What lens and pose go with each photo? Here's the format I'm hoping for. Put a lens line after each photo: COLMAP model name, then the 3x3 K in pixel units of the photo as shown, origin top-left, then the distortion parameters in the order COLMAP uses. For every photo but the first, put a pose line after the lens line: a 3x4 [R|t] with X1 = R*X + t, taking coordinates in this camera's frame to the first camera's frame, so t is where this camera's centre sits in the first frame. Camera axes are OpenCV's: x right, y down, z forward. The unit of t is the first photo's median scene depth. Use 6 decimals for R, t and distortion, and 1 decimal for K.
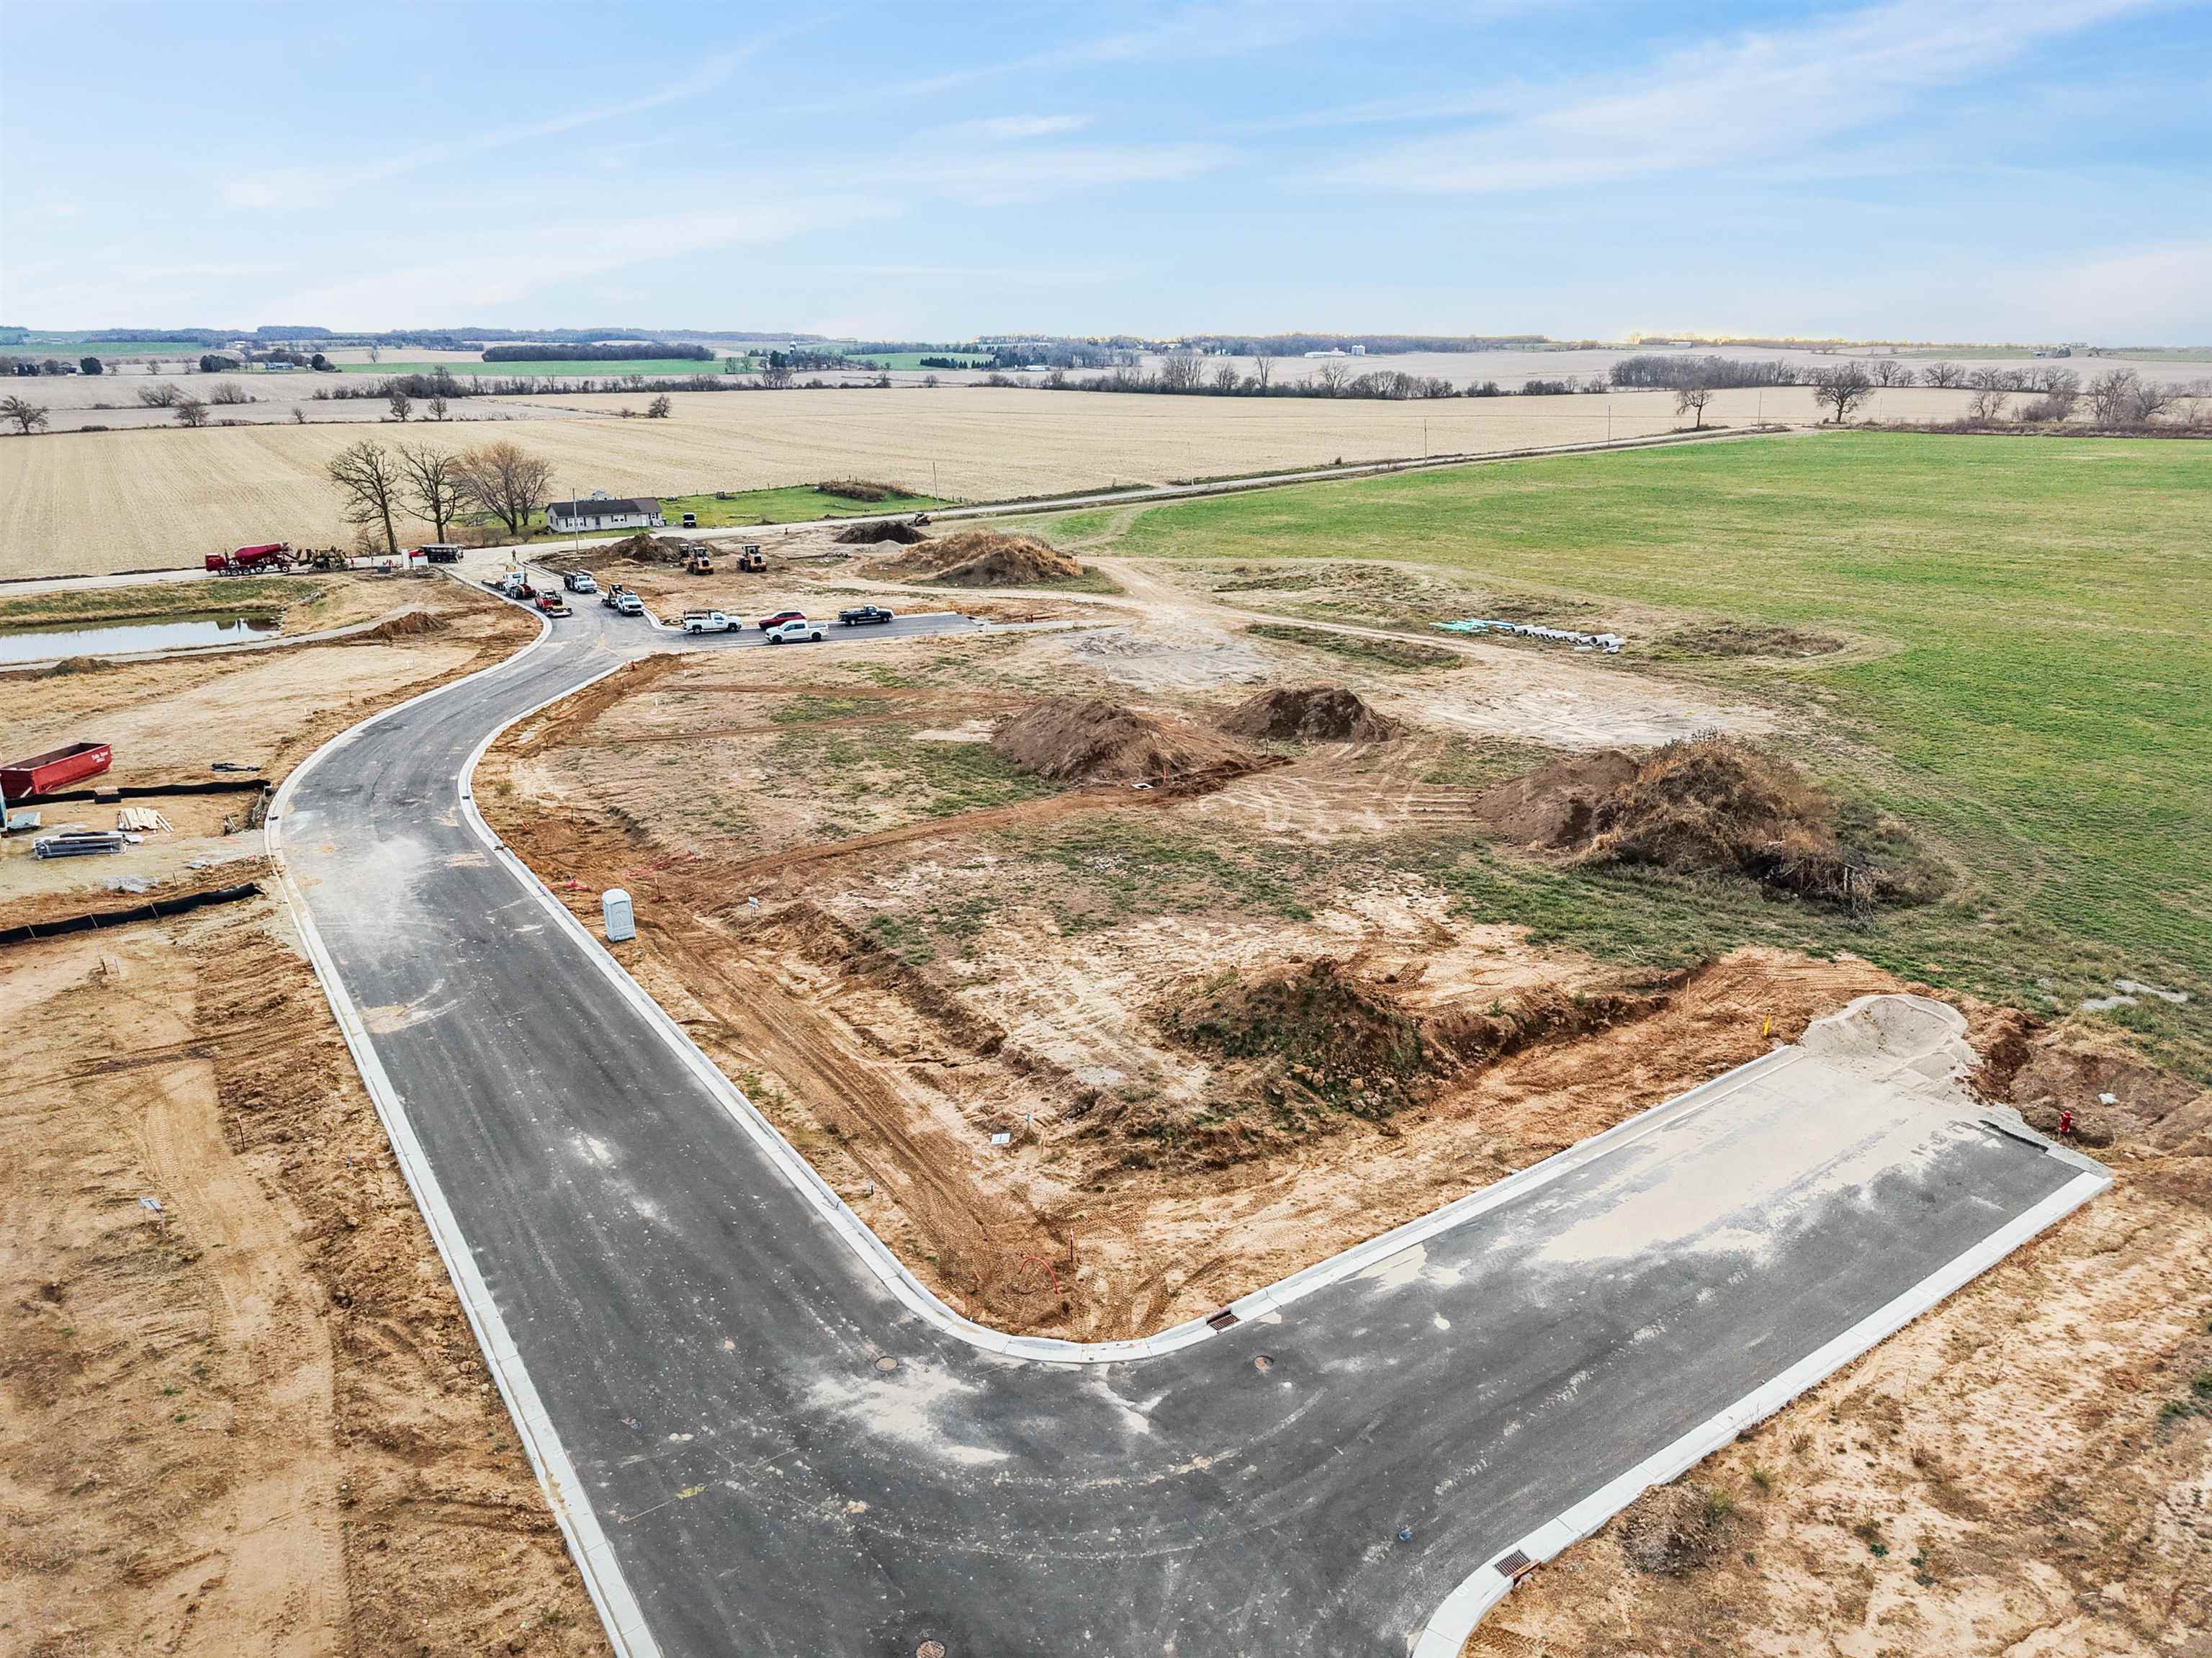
lens RADIAL K [[1509.6, 0, 1096.5], [0, 1509.6, 832.3], [0, 0, 1]] dist [0.020675, -0.022890]
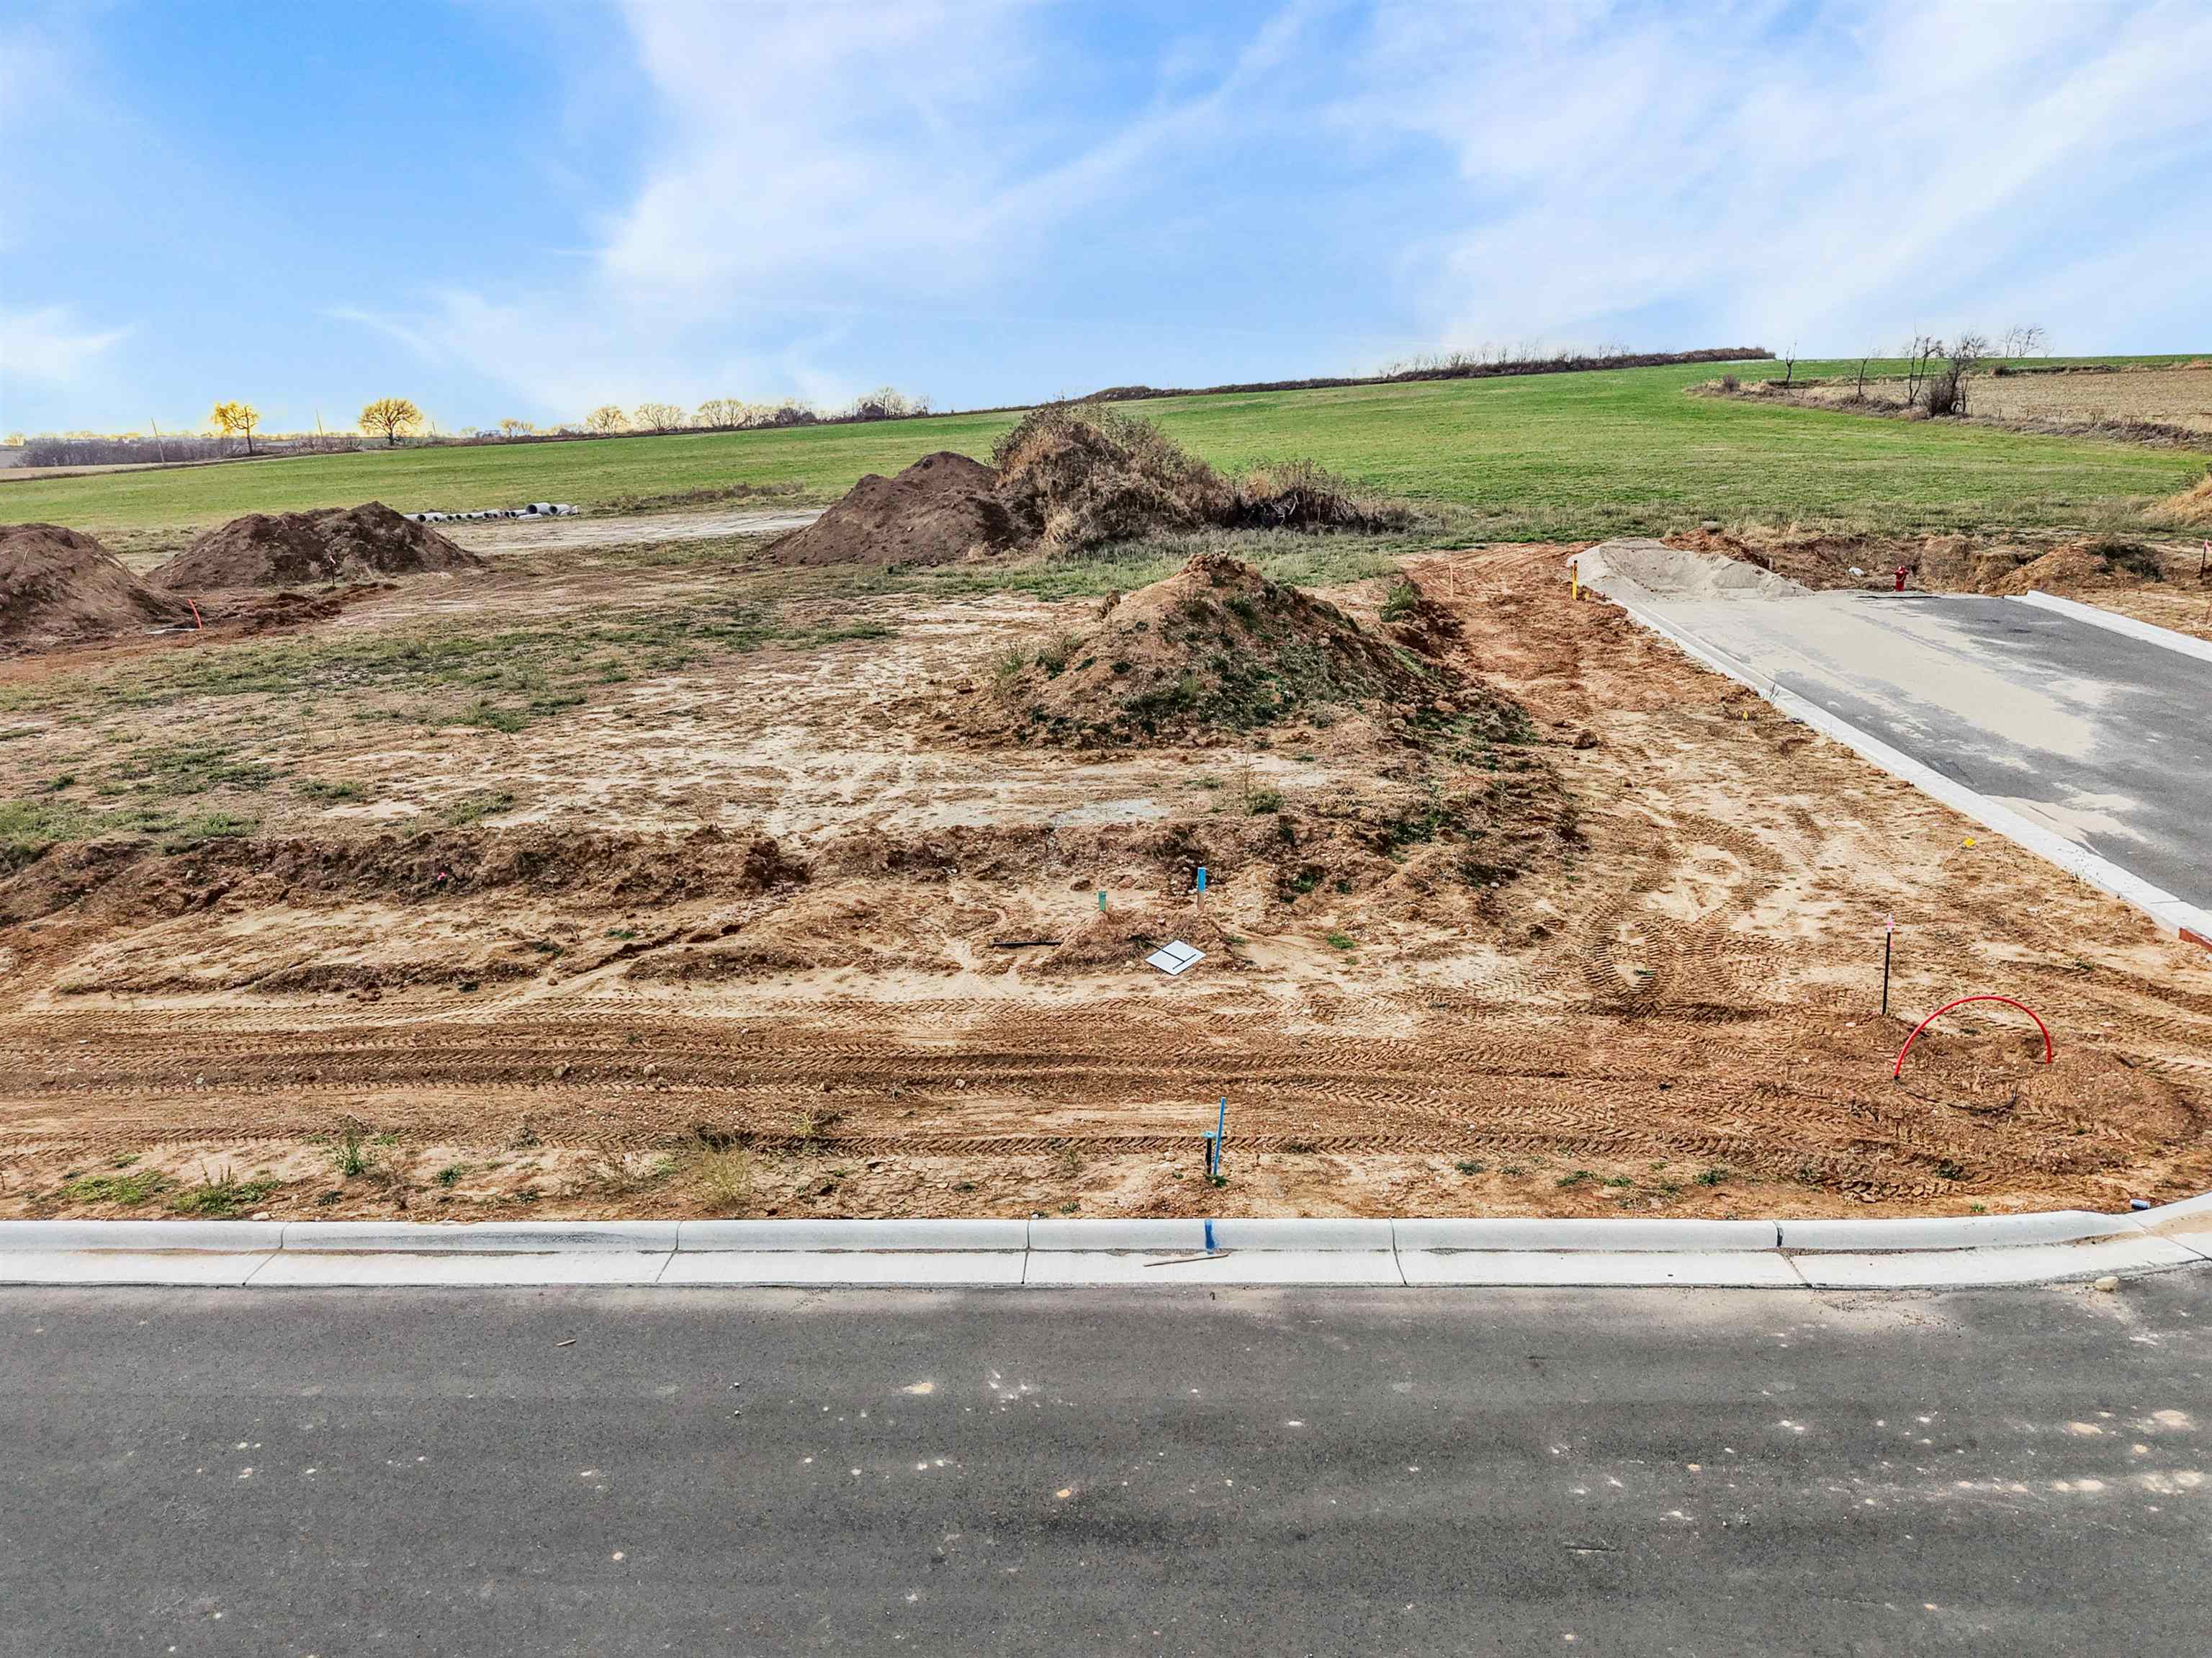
lens RADIAL K [[1570.0, 0, 1095.7], [0, 1570.0, 829.8], [0, 0, 1]] dist [0.030719, -0.035472]
pose [[0.604342, -0.215160, 0.767122, -0.265356], [0.274067, 0.960226, 0.053410, 0.116308], [-0.748103, 0.177965, 0.639274, 0.599537]]
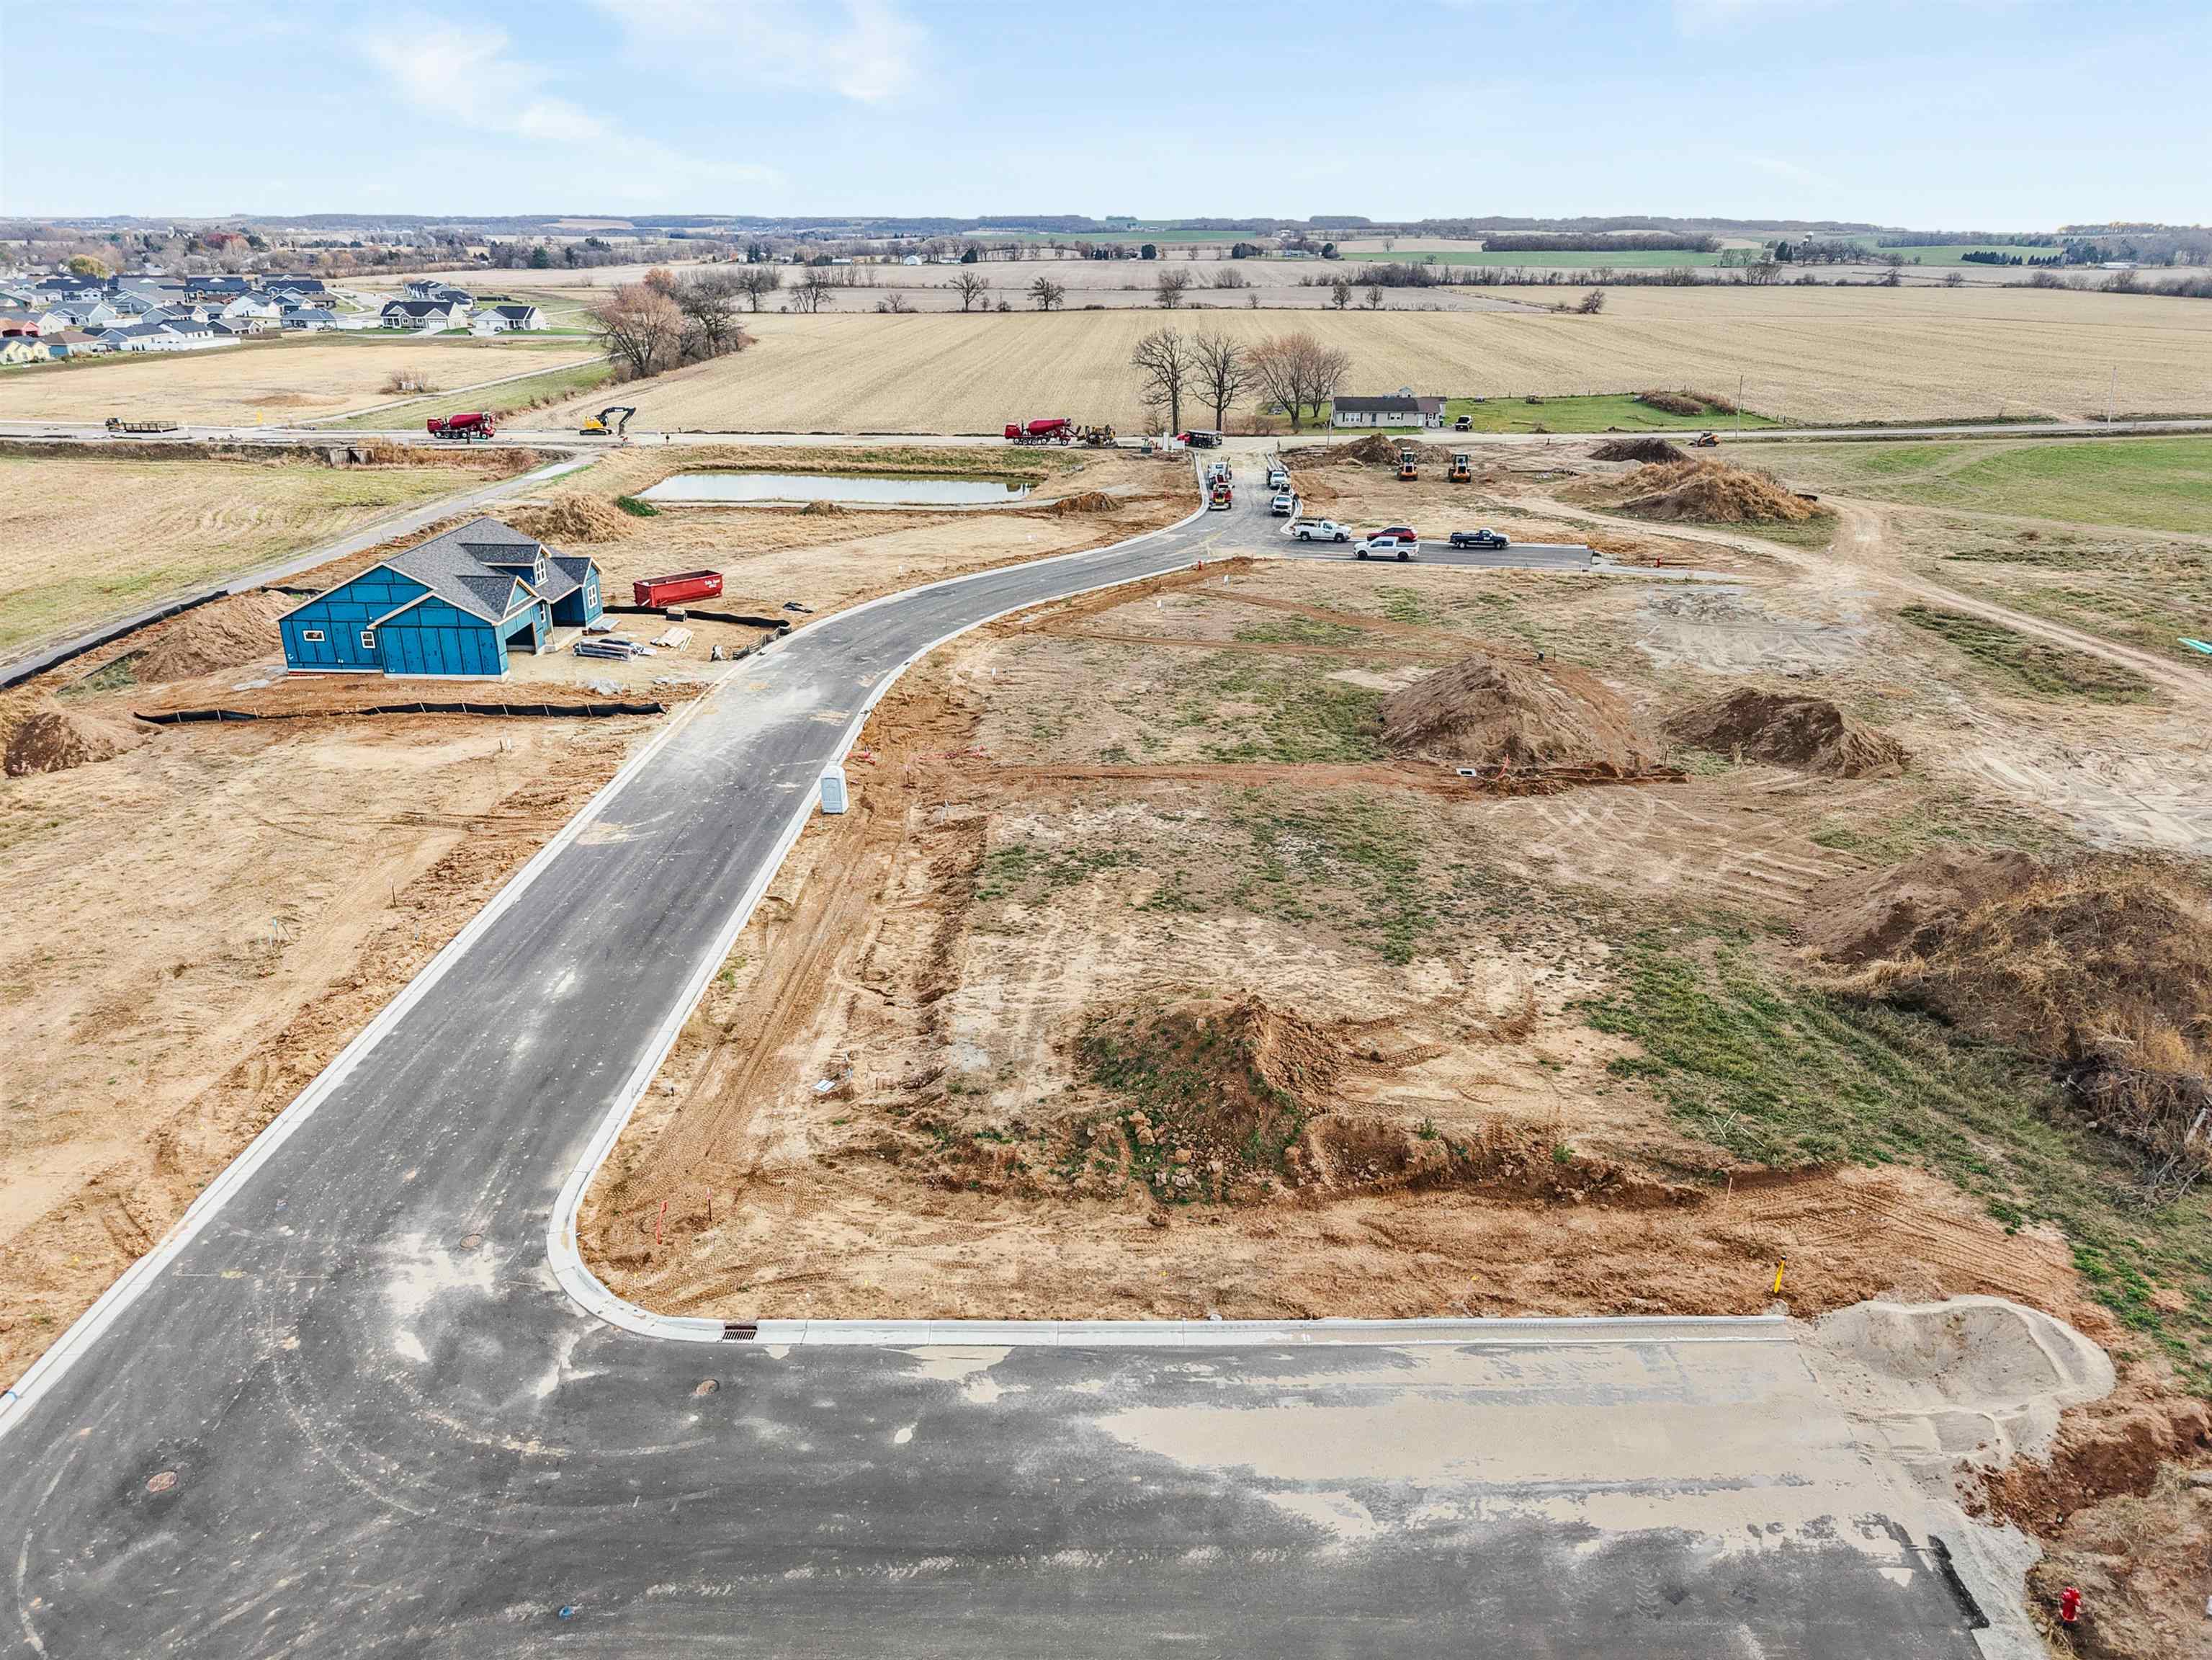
lens RADIAL K [[1515.8, 0, 1098.9], [0, 1515.8, 822.3], [0, 0, 1]] dist [0.011955, -0.010038]
pose [[0.814450, 0.214993, -0.538934, 0.441497], [-0.183392, 0.976589, 0.112437, -0.081845], [0.550490, 0.007262, 0.834810, 0.213501]]
